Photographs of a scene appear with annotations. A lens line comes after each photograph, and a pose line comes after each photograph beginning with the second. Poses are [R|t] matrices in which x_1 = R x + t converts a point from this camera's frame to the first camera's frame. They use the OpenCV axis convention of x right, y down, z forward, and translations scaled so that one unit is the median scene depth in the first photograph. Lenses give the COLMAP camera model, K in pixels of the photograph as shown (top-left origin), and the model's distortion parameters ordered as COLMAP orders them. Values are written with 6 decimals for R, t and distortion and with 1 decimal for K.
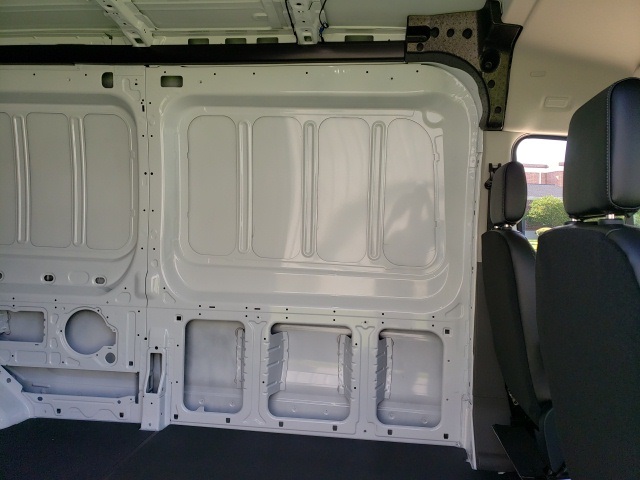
lens RADIAL K [[500.3, 0, 330.9], [0, 500.3, 238.2], [0, 0, 1]] dist [0.032191, -0.007552]
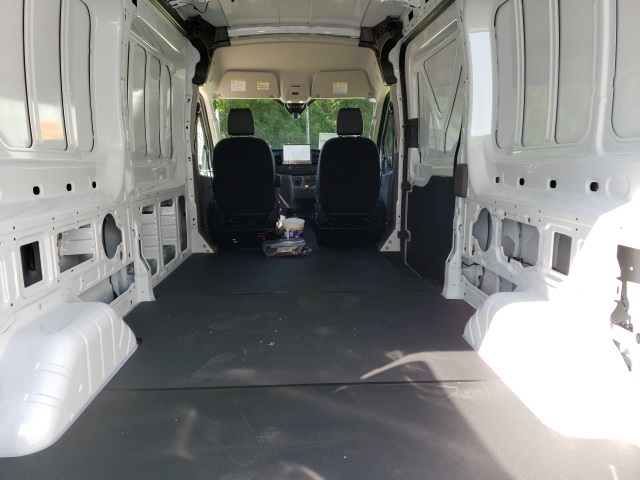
lens RADIAL K [[495.0, 0, 318.7], [0, 495.0, 249.2], [0, 0, 1]] dist [0.088357, -0.153094]
pose [[-0.158706, -0.200906, 0.966669, -1.672485], [0.014990, 0.978475, 0.205820, 0.015716], [-0.987212, 0.047155, -0.152278, 0.822679]]
